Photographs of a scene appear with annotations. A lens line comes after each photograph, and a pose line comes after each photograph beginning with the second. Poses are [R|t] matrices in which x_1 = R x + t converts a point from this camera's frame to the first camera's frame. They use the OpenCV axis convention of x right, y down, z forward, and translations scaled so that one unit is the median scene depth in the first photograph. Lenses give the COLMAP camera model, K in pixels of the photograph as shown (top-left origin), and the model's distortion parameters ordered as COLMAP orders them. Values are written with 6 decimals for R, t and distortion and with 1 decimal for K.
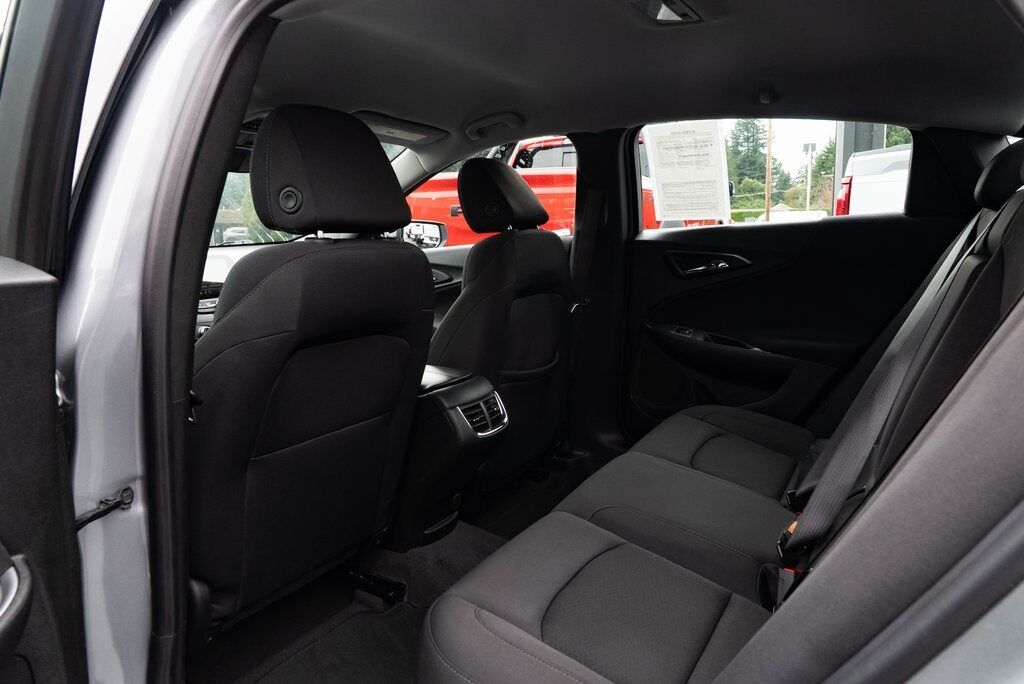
lens RADIAL K [[699.7, 0, 512.0], [0, 699.7, 342.0], [0, 0, 1]] dist [-0.028436, 0.016525]
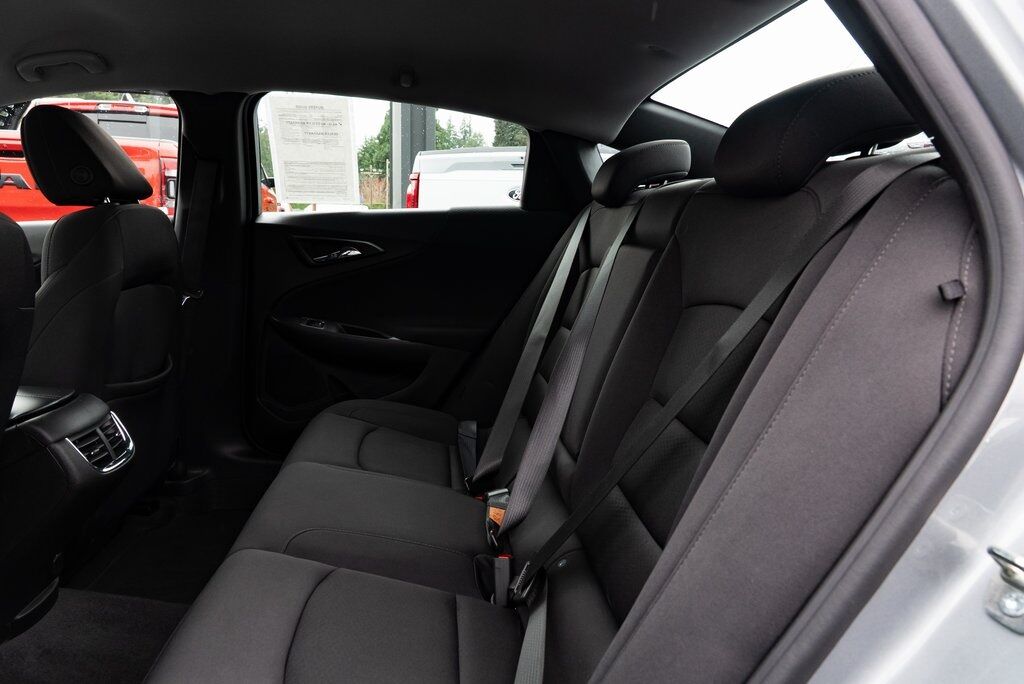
lens RADIAL K [[699.7, 0, 512.0], [0, 699.7, 342.0], [0, 0, 1]] dist [-0.028436, 0.016525]
pose [[0.812372, -0.057688, 0.580279, -0.086951], [0.050227, 0.998319, 0.028931, -0.004849], [-0.580973, 0.005643, 0.813903, 0.099737]]
